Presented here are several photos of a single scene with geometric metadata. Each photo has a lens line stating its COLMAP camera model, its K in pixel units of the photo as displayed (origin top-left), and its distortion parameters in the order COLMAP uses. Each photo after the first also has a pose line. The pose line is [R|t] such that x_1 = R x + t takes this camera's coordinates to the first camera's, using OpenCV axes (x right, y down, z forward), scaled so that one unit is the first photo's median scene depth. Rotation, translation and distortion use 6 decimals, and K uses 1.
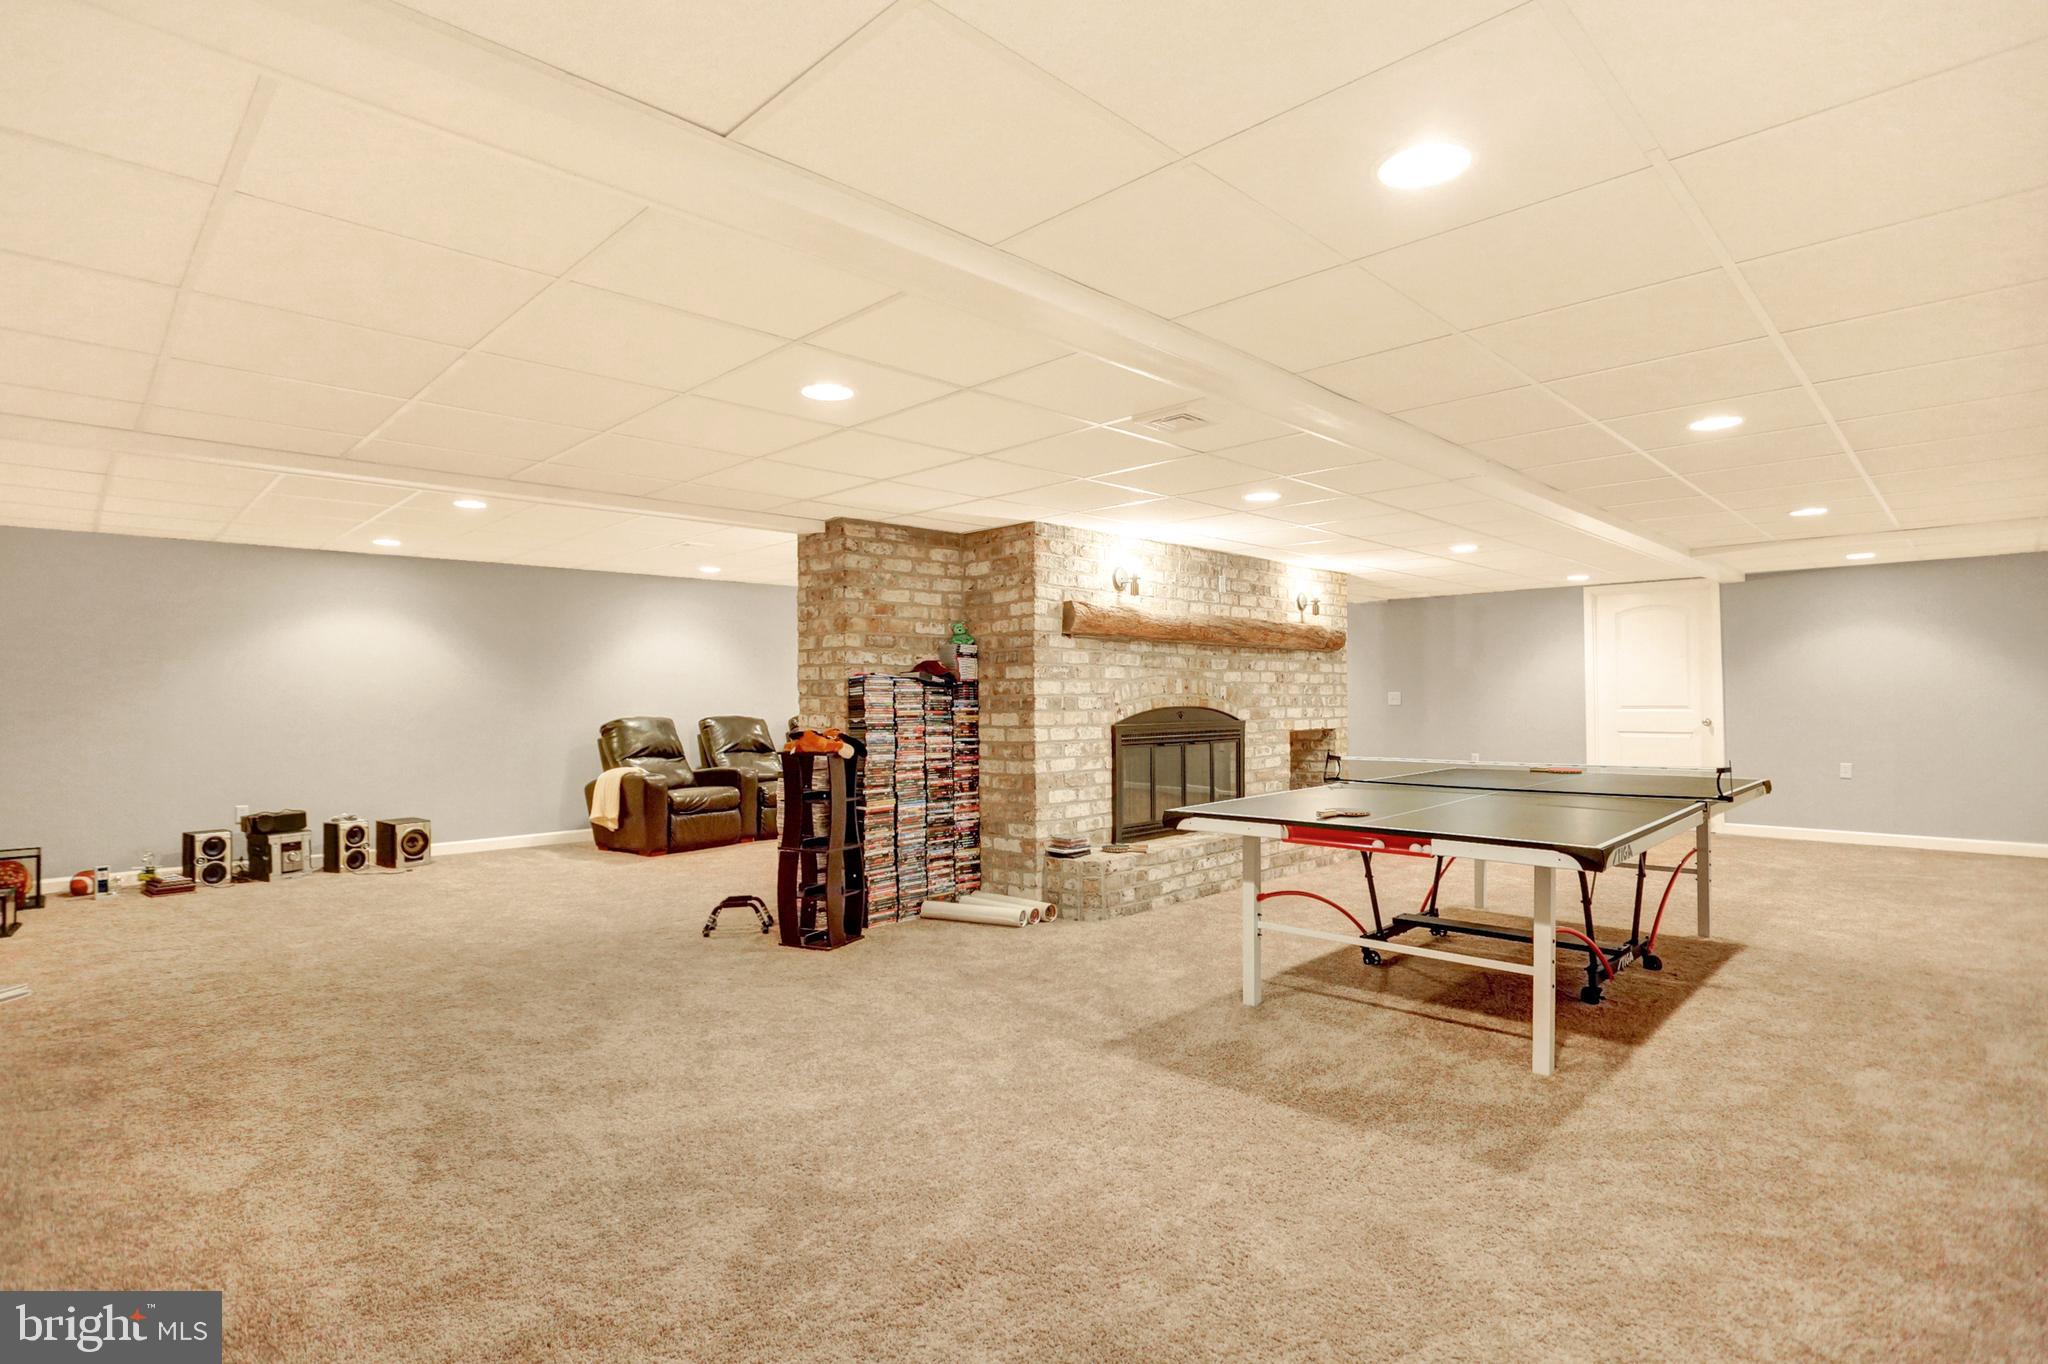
lens RADIAL K [[1001.8, 0, 1033.0], [0, 1001.8, 693.3], [0, 0, 1]] dist [-0.065849, 0.023251]
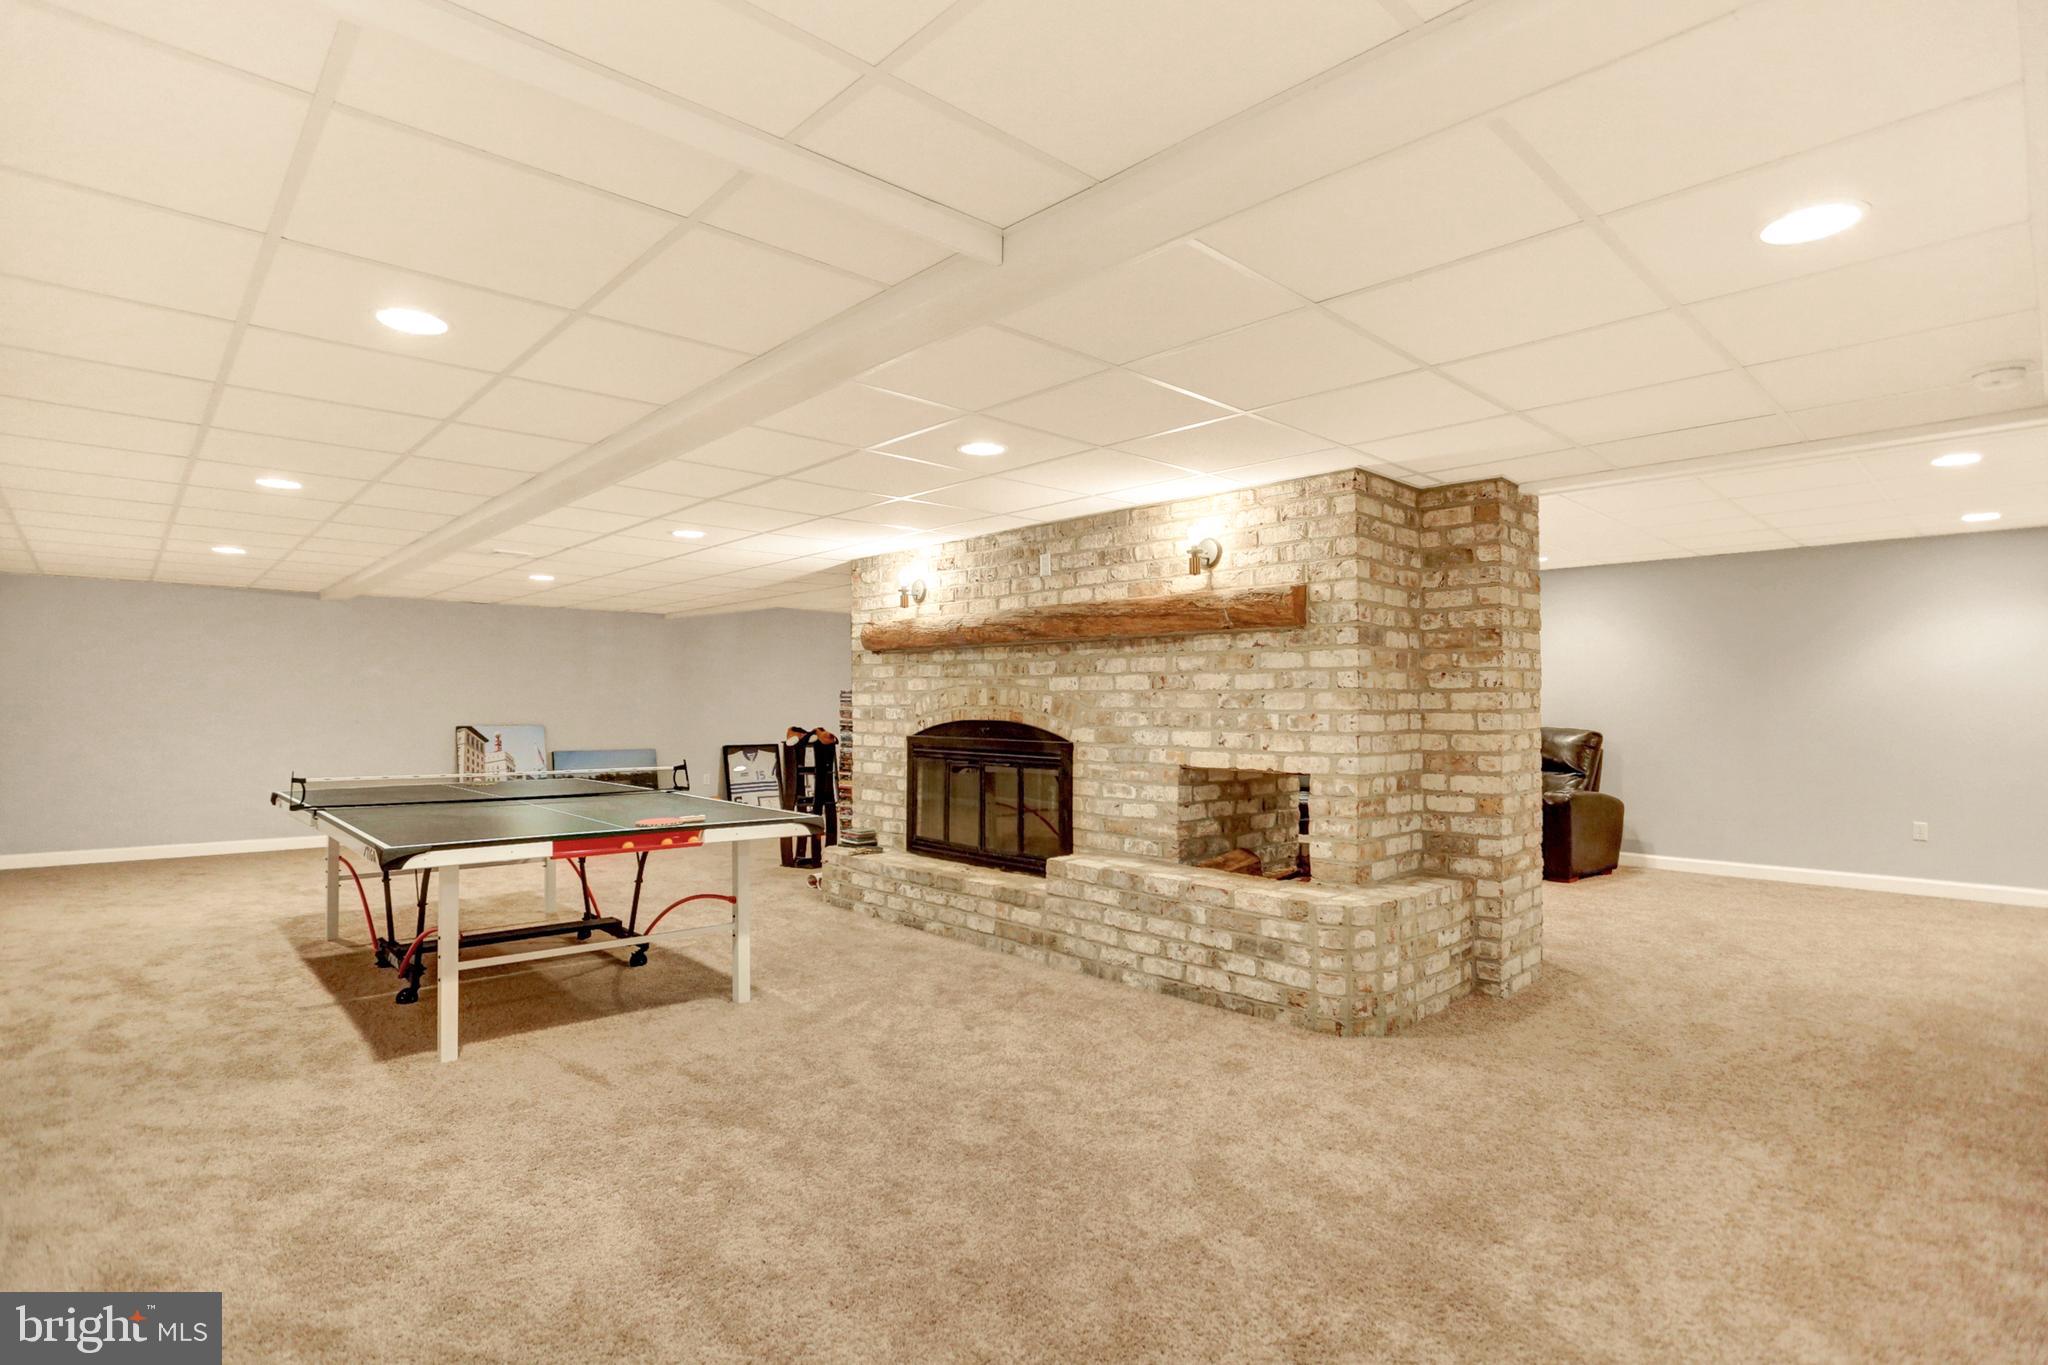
lens RADIAL K [[1001.8, 0, 1026.2], [0, 1001.8, 683.7], [0, 0, 1]] dist [-0.065849, 0.023251]
pose [[-0.023311, -0.011057, -0.999667, 0.992657], [0.004906, 0.999926, -0.011174, -0.008648], [0.999716, -0.005164, -0.023255, 1.030193]]
